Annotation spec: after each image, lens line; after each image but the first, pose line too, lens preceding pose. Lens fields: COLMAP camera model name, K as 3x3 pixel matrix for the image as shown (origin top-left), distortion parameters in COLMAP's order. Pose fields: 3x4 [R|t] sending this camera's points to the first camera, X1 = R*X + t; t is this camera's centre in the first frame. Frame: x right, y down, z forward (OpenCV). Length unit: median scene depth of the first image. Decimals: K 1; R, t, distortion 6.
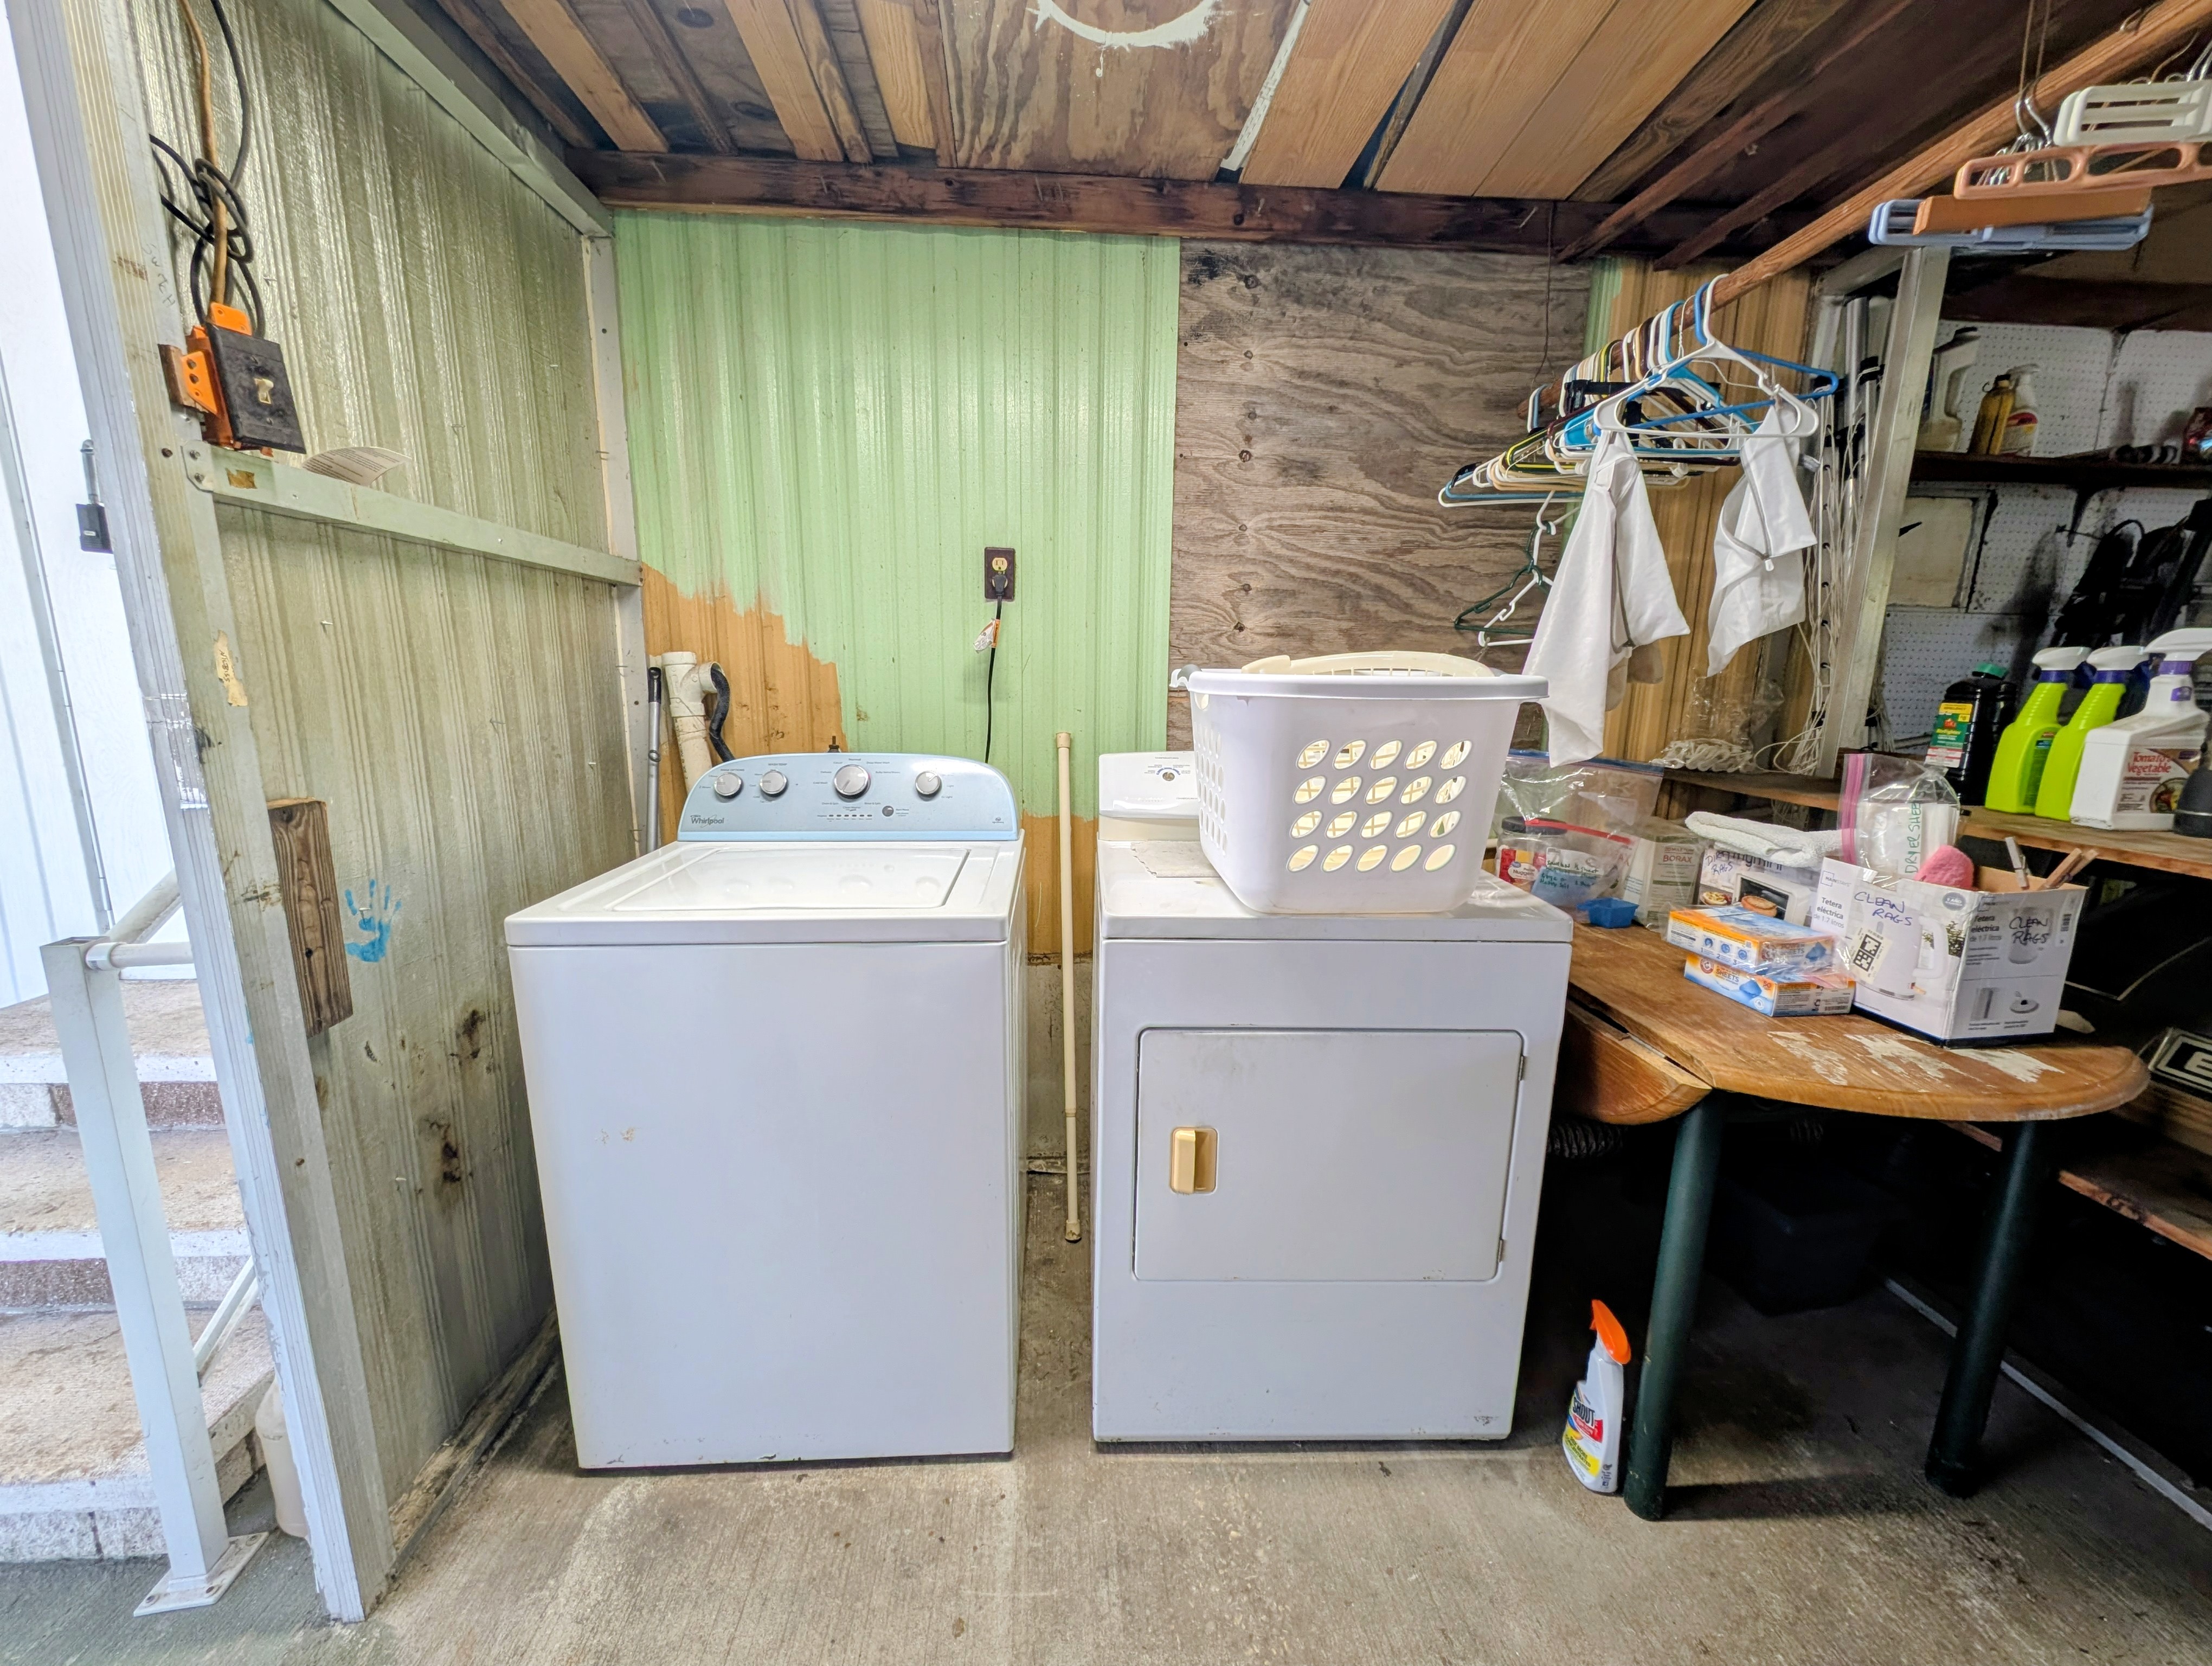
lens RADIAL K [[842.3, 0, 1098.5], [0, 842.3, 829.1], [0, 0, 1]] dist [0.019512, -0.009185]
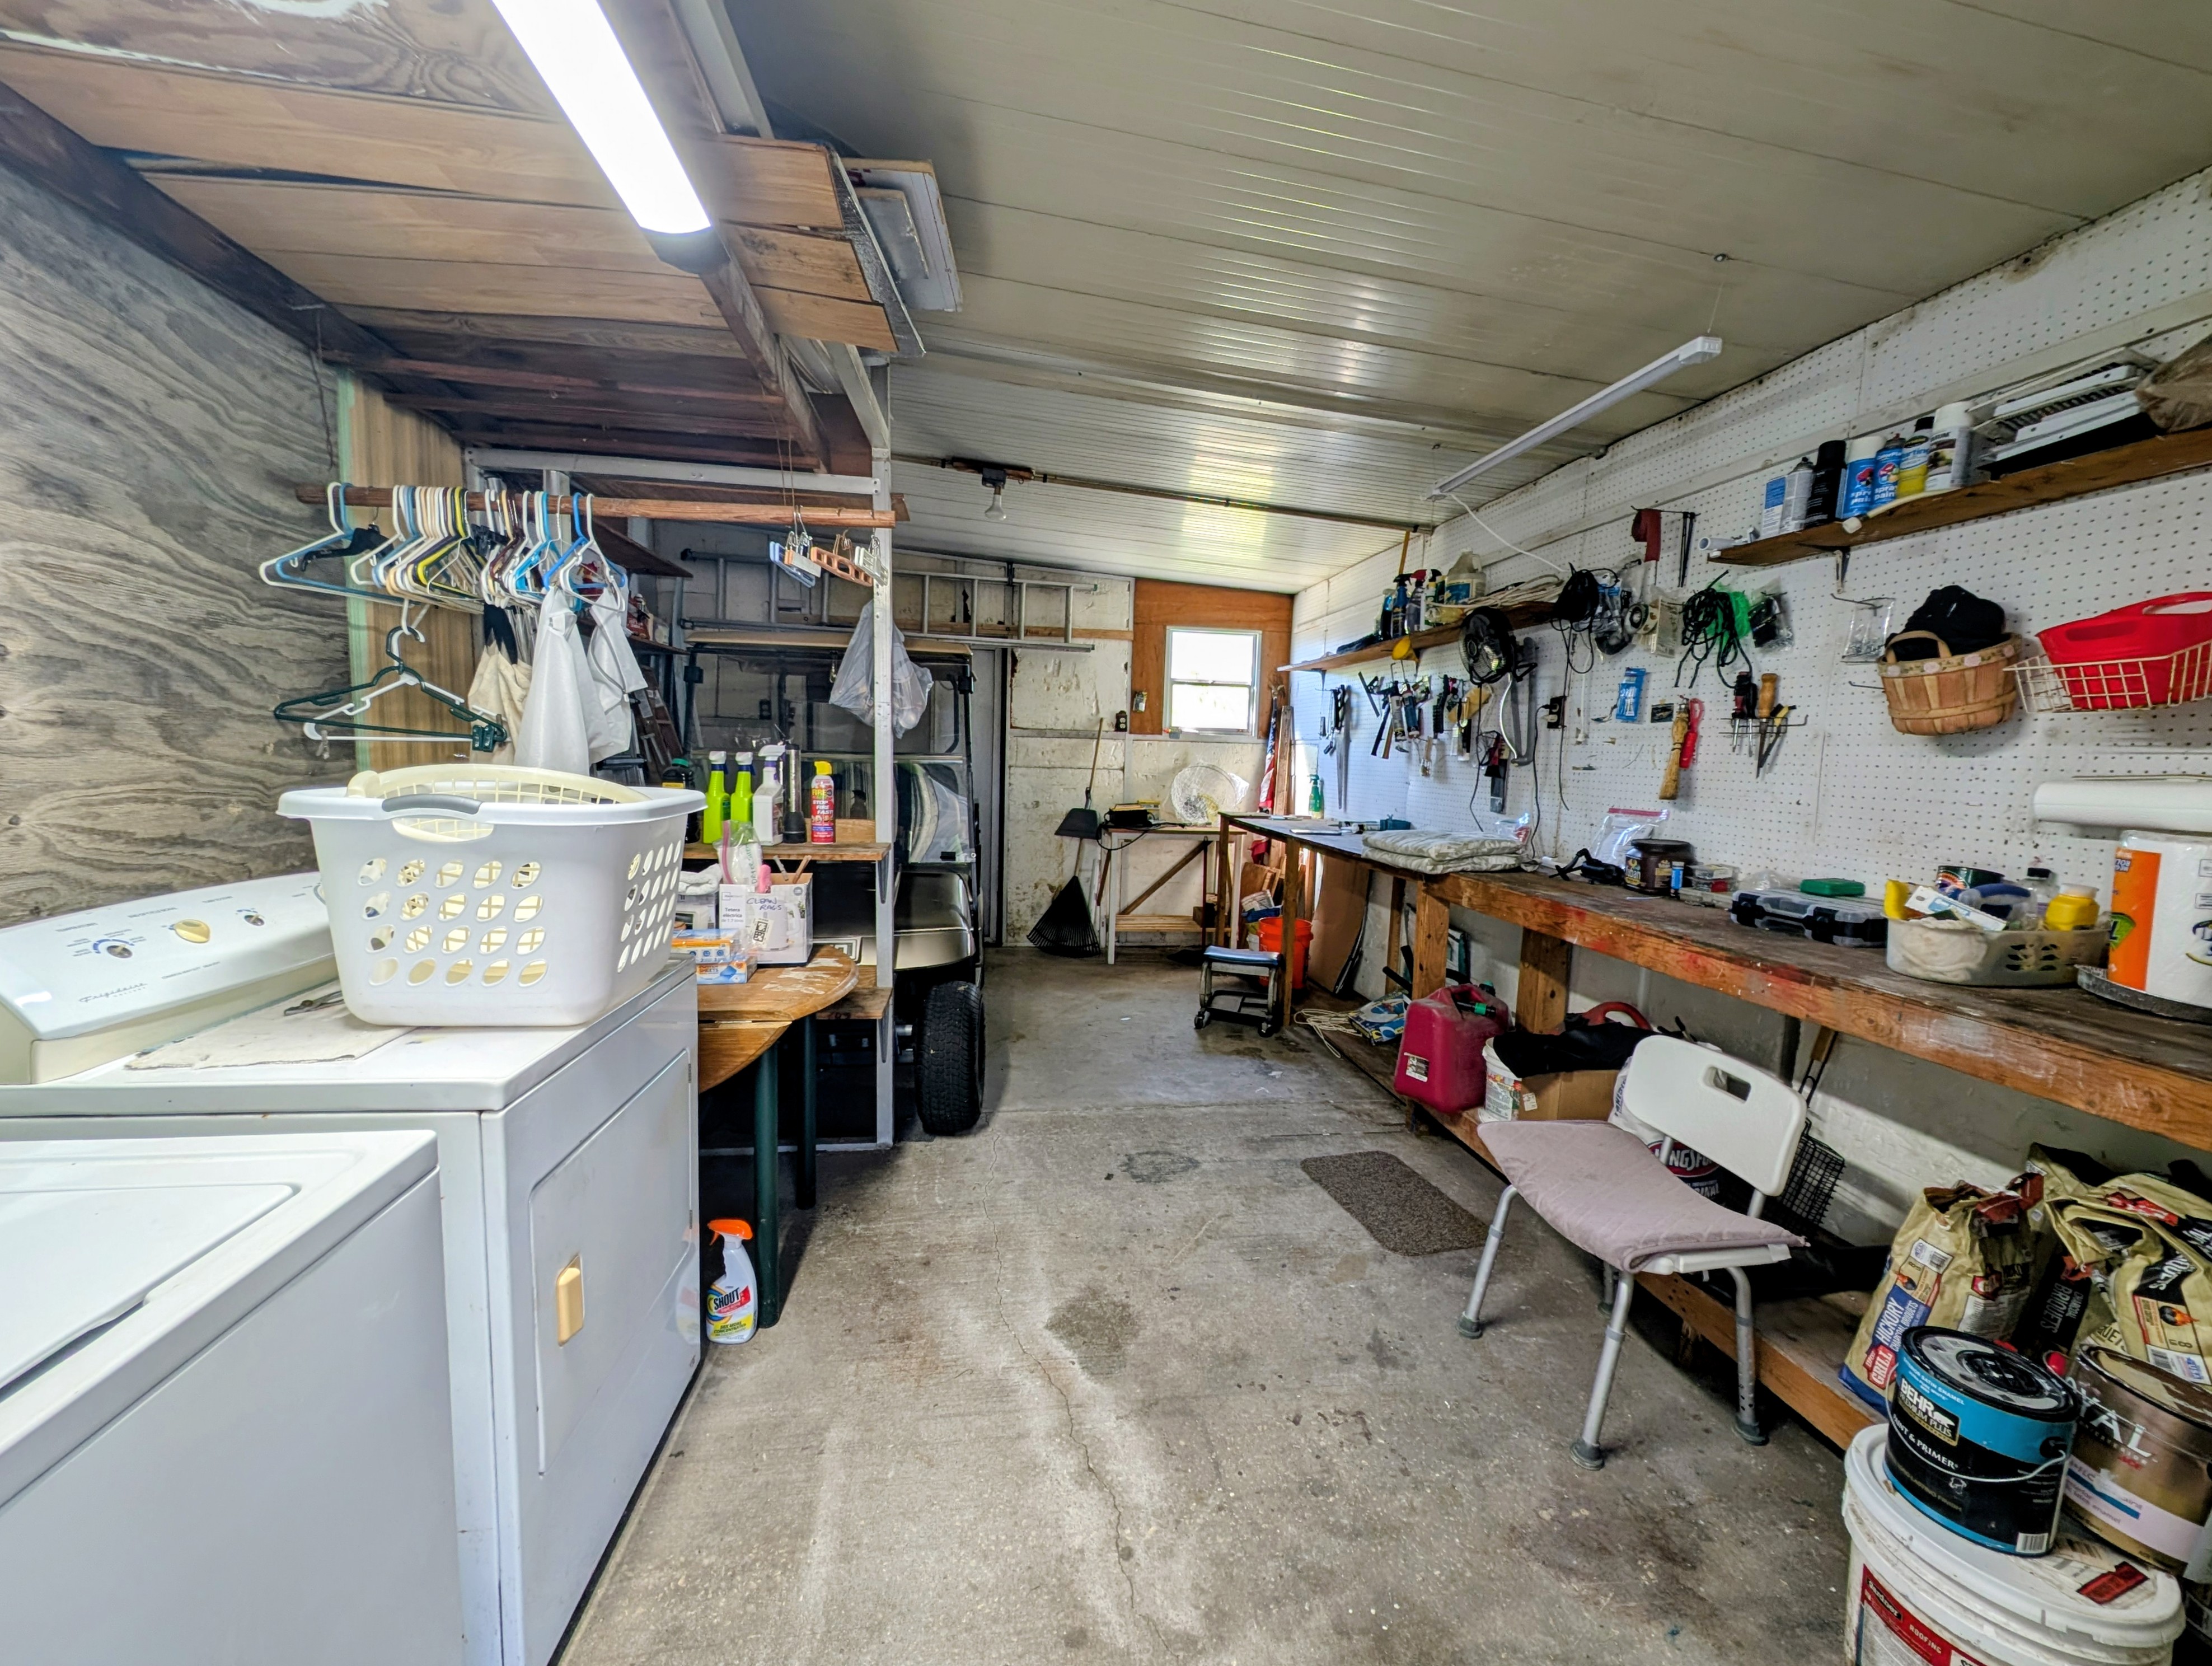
lens RADIAL K [[842.3, 0, 1098.5], [0, 842.3, 829.1], [0, 0, 1]] dist [0.019512, -0.009185]
pose [[-0.076928, -0.106461, 0.991337, -0.544138], [0.154493, 0.981001, 0.117340, -0.100841], [-0.984994, 0.162181, -0.059019, 0.243470]]
